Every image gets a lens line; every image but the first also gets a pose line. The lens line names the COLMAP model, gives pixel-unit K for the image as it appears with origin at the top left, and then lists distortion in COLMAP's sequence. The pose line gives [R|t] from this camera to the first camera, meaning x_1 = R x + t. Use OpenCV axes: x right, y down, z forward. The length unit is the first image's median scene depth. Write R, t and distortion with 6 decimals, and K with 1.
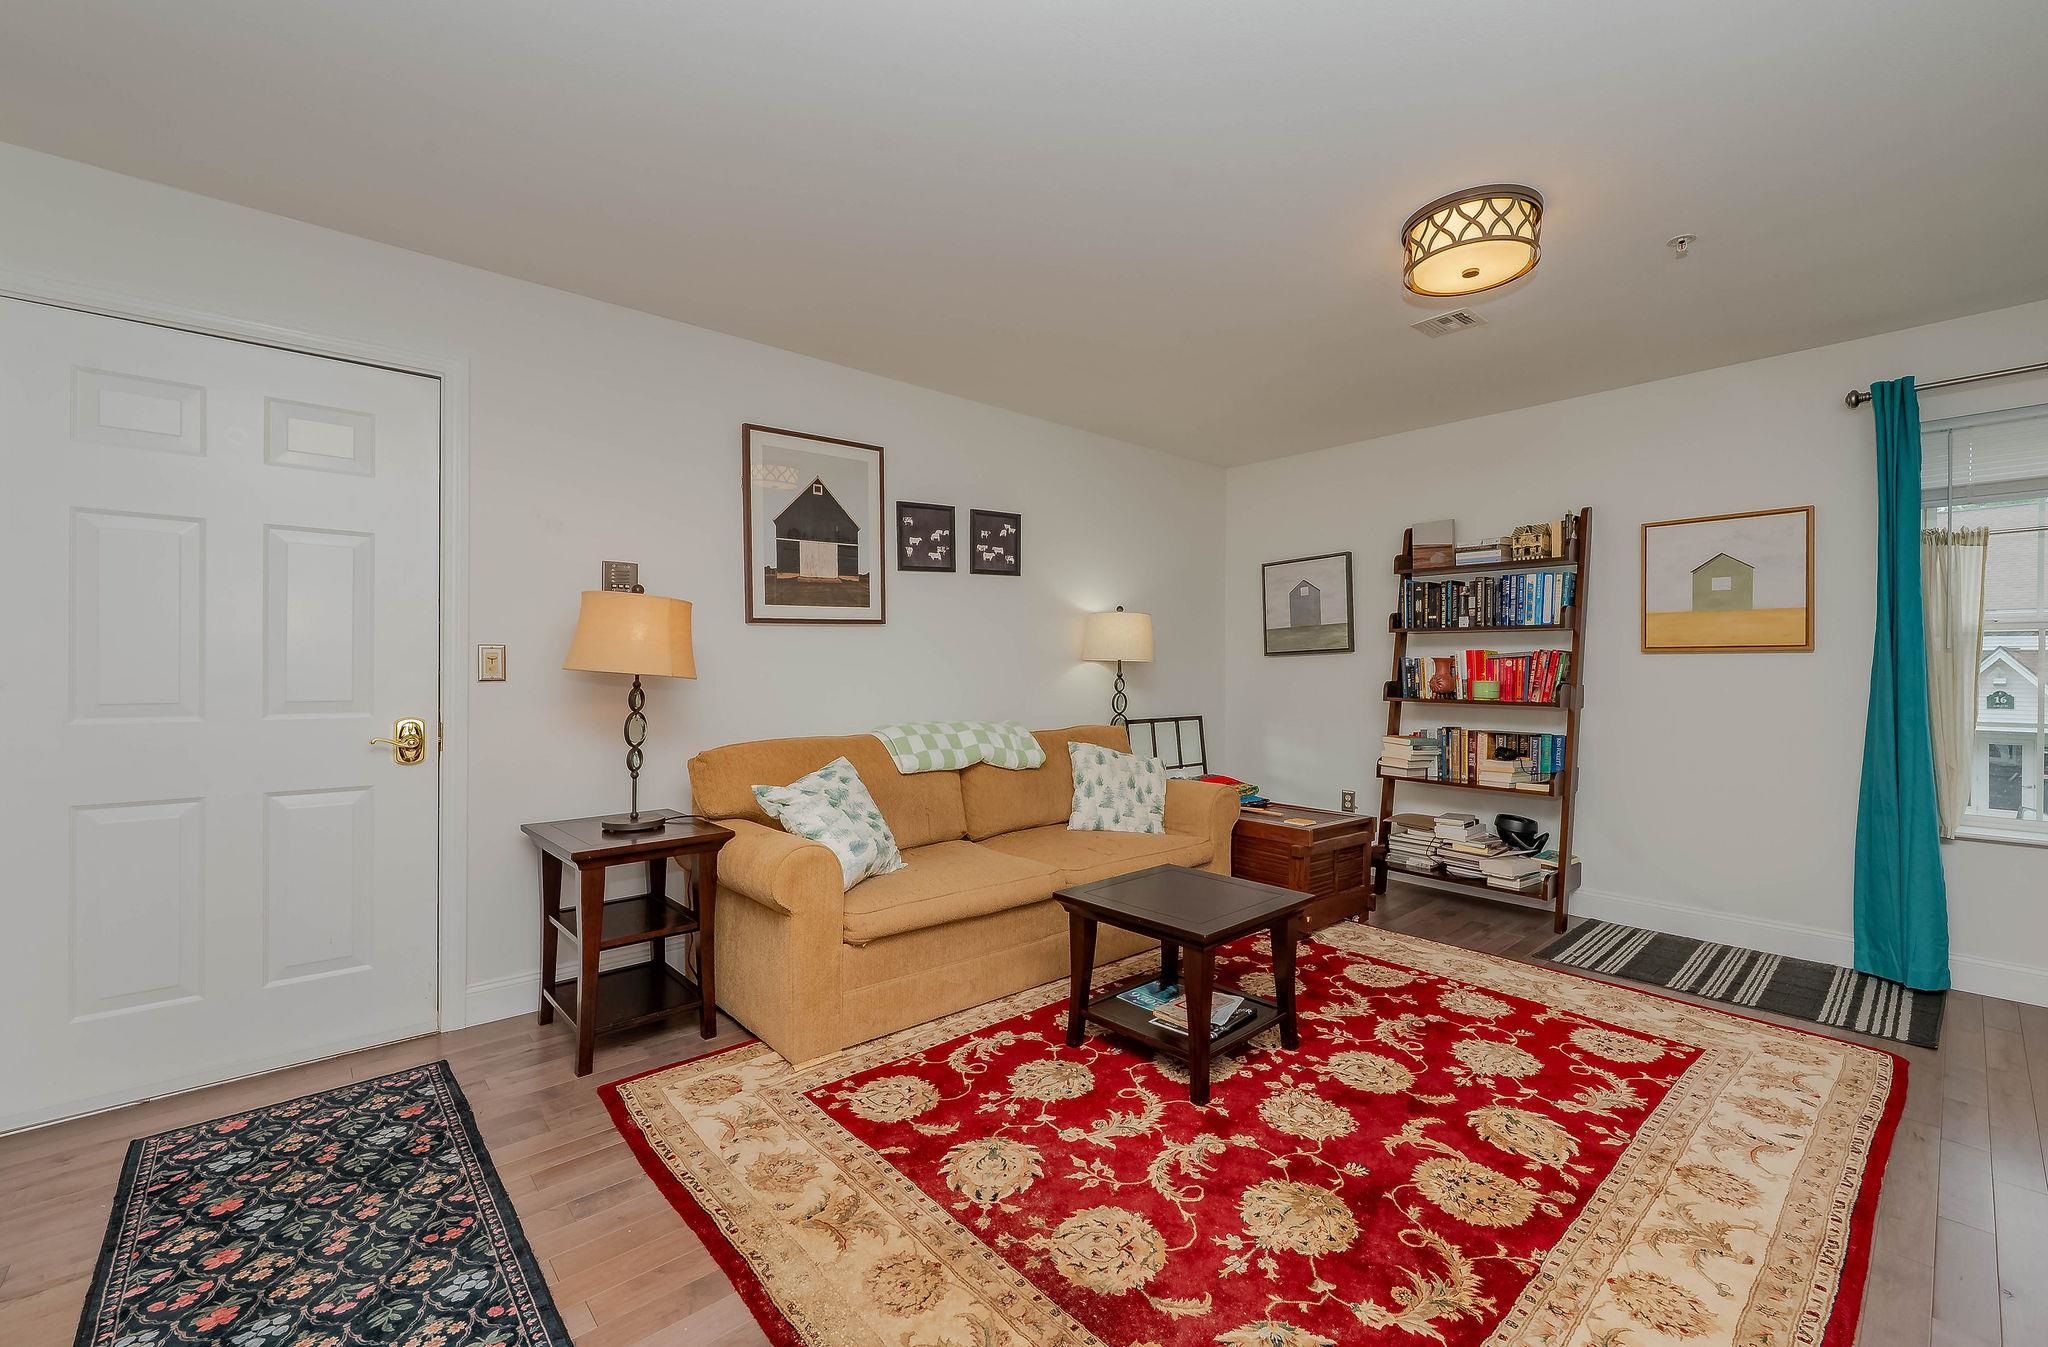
lens RADIAL K [[835.1, 0, 1040.1], [0, 835.1, 667.3], [0, 0, 1]] dist [0.000692, -0.000073]
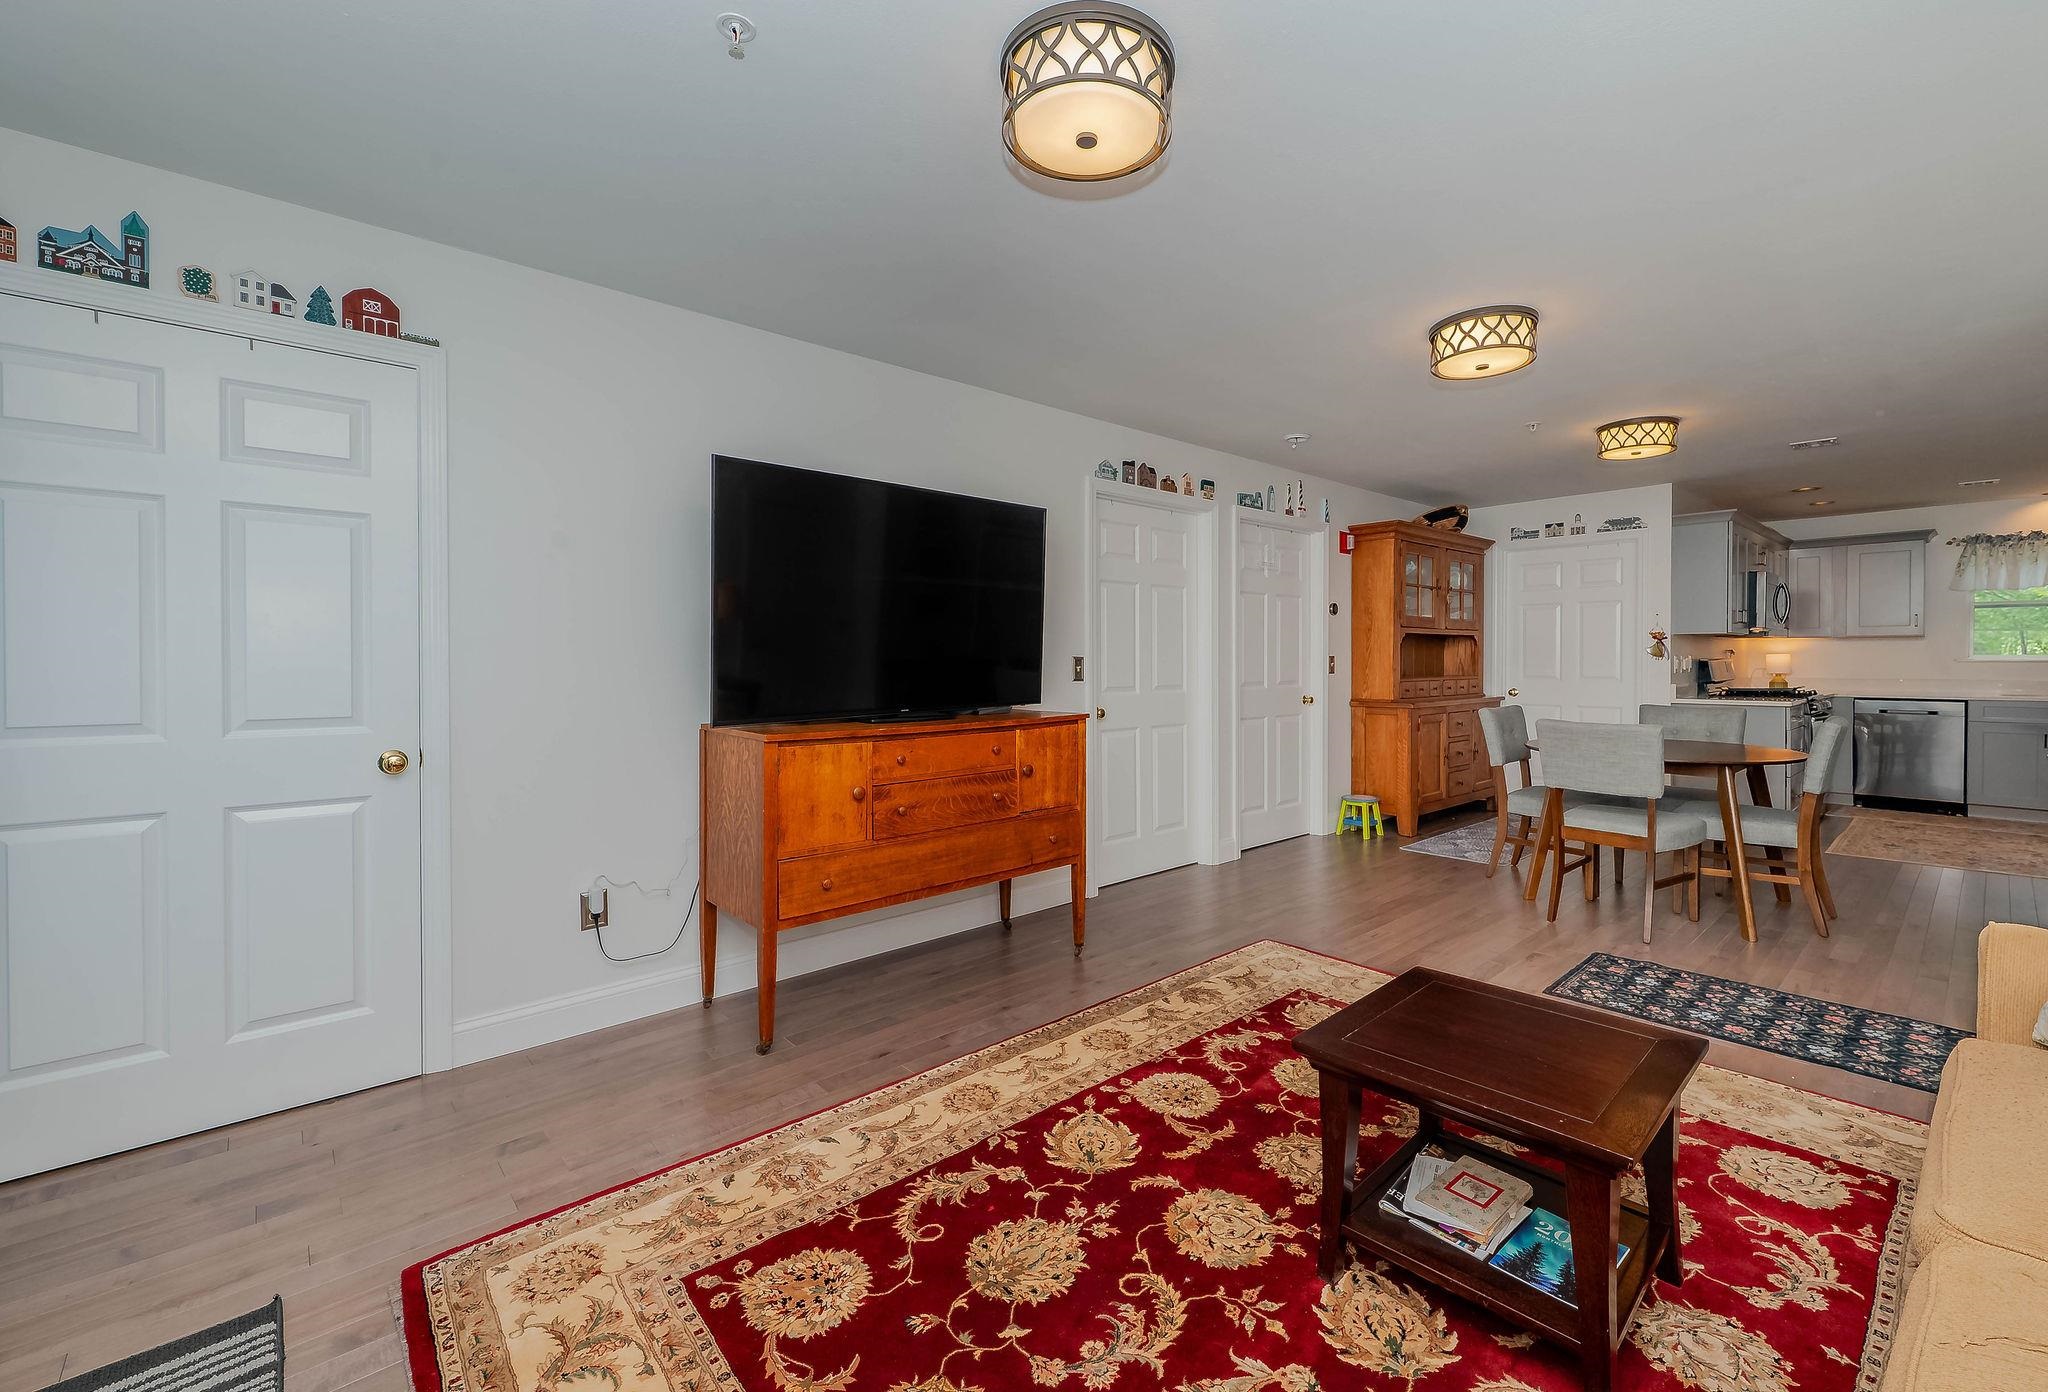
lens RADIAL K [[867.6, 0, 1065.3], [0, 867.6, 657.0], [0, 0, 1]] dist [0.002694, 0.000783]
pose [[-0.999764, 0.004152, -0.021313, 0.502323], [0.004295, 0.999969, -0.006673, -0.009469], [0.021284, -0.006763, -0.999751, 1.625608]]
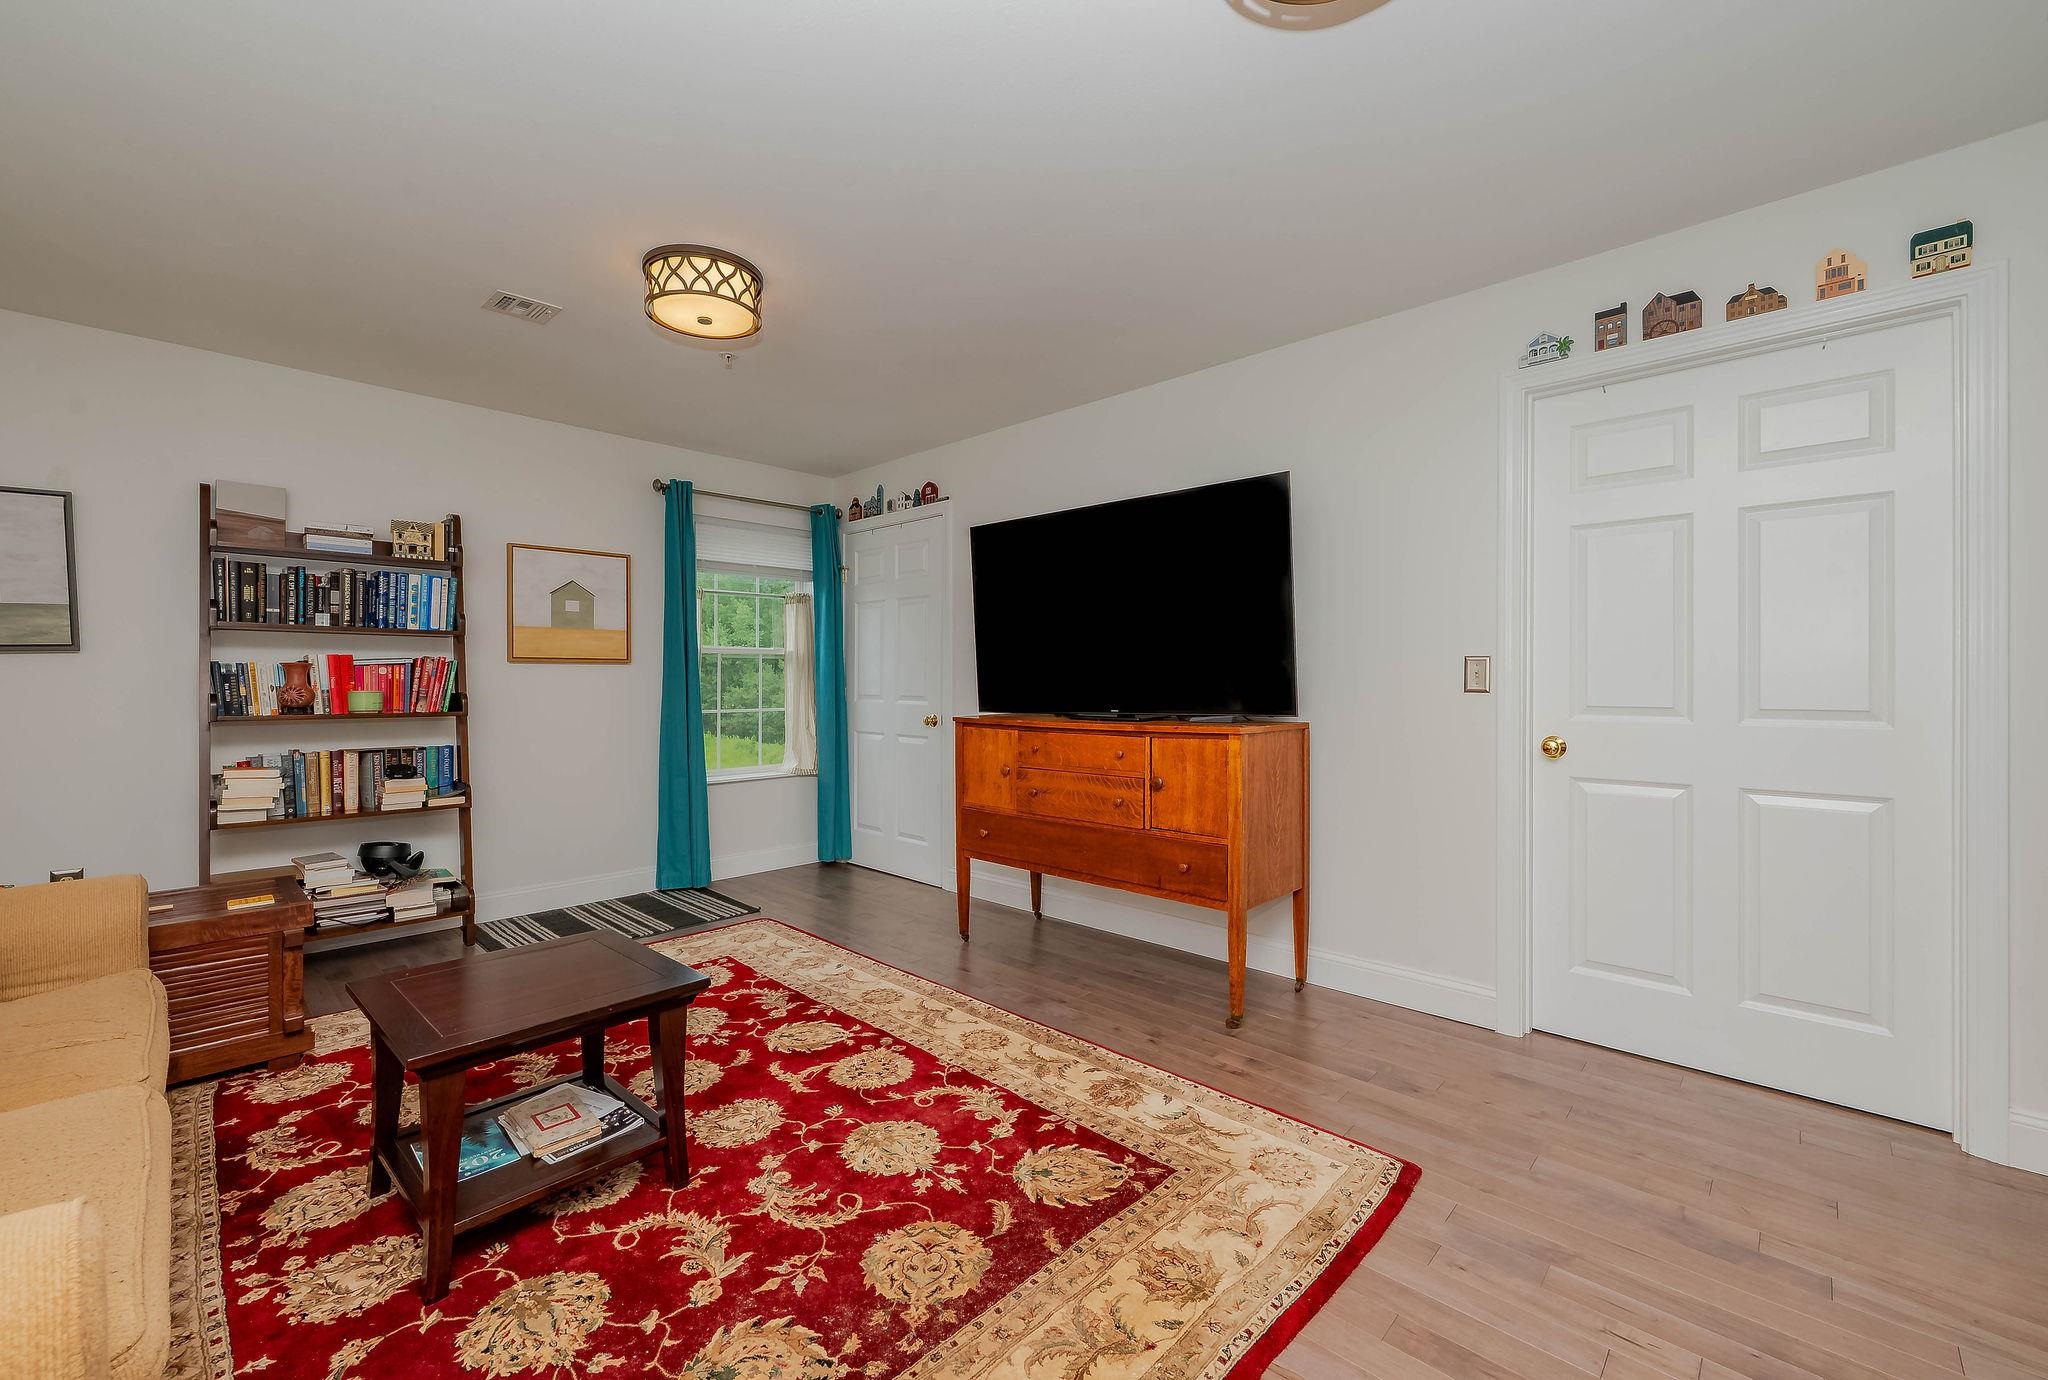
lens RADIAL K [[845.4, 0, 1001.7], [0, 845.4, 664.1], [0, 0, 1]] dist [-0.002028, 0.000244]
pose [[-0.063526, 0.018197, 0.997814, -0.594093], [0.001465, 0.999834, -0.018140, 0.008893], [-0.997979, 0.000309, -0.063542, 0.625873]]
